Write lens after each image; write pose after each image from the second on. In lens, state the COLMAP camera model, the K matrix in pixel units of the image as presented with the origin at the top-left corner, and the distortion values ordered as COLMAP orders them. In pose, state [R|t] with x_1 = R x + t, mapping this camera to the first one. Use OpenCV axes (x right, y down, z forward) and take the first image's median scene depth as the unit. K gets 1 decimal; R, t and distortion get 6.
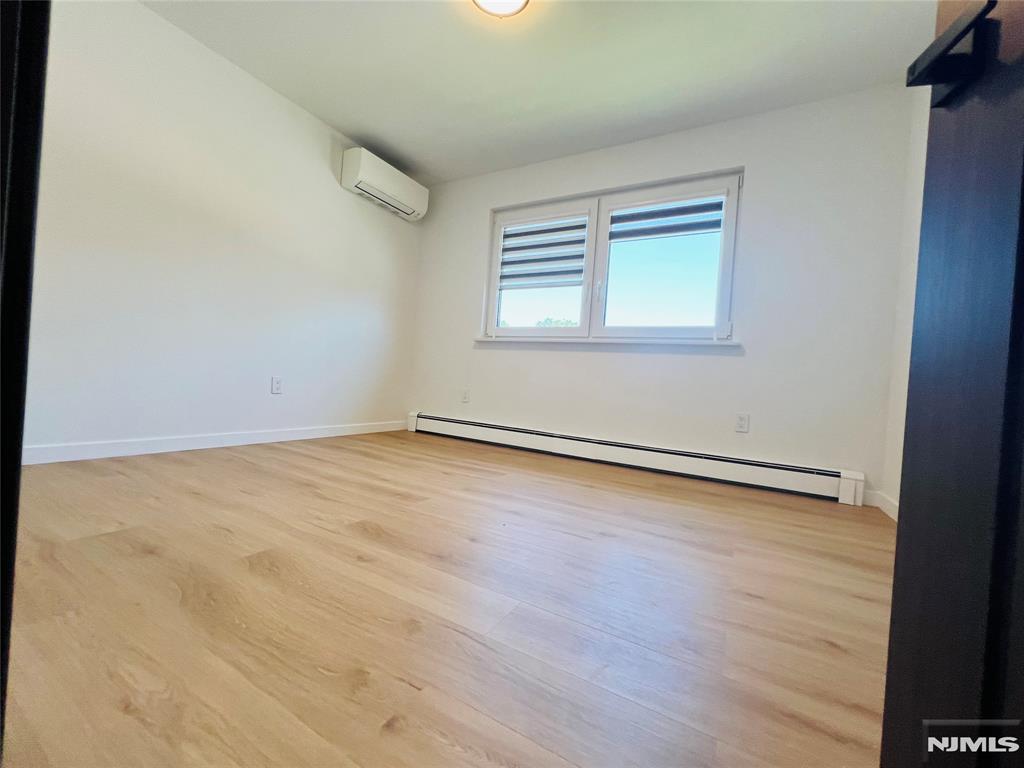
lens RADIAL K [[411.4, 0, 510.6], [0, 411.4, 378.4], [0, 0, 1]] dist [-0.000701, -0.000070]
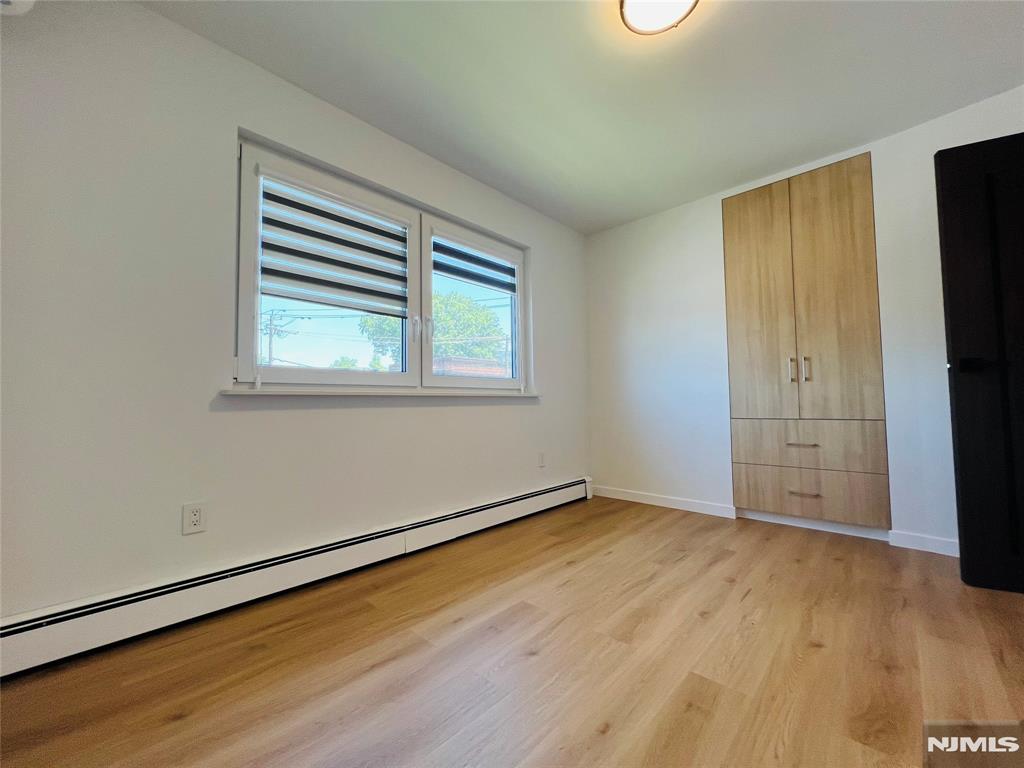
lens RADIAL K [[411.4, 0, 510.2], [0, 411.4, 385.7], [0, 0, 1]] dist [-0.000701, -0.000070]
pose [[0.232819, -0.032879, 0.971964, -0.535294], [0.022581, 0.999342, 0.028397, -0.123001], [-0.972258, 0.015336, 0.233408, 0.658496]]
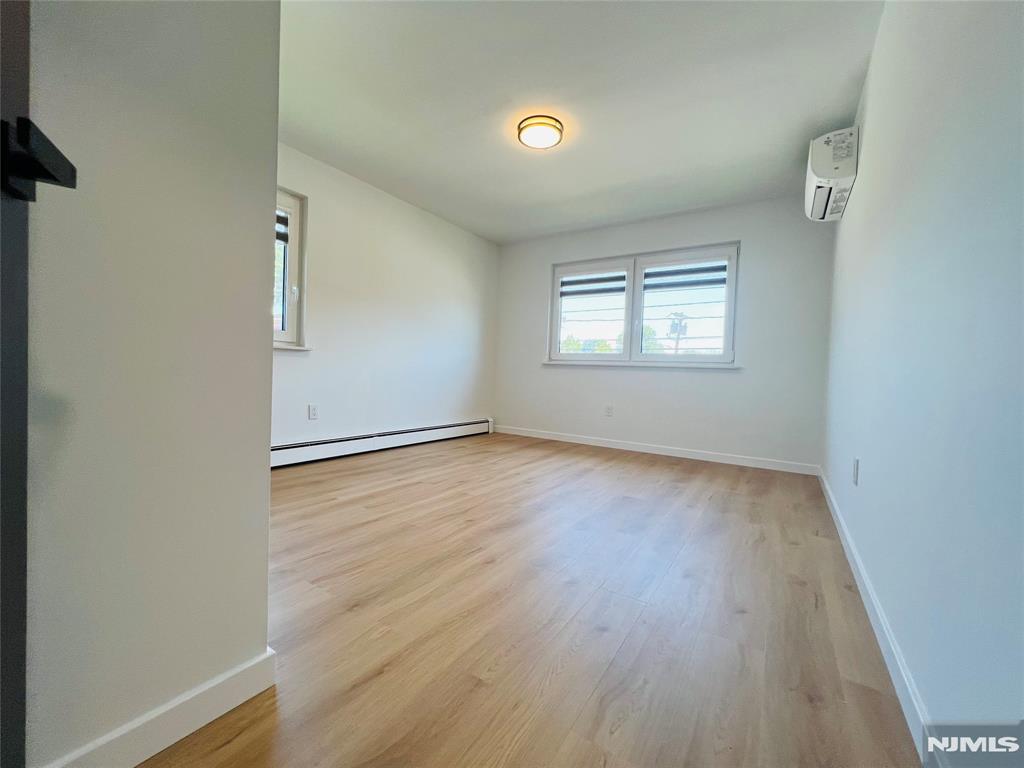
lens RADIAL K [[411.4, 0, 513.8], [0, 411.4, 386.0], [0, 0, 1]] dist [-0.000701, -0.000070]
pose [[0.997793, -0.031174, -0.058626, -0.117853], [0.033312, 0.998802, 0.035854, -0.081062], [0.057438, -0.037727, 0.997636, -0.391478]]
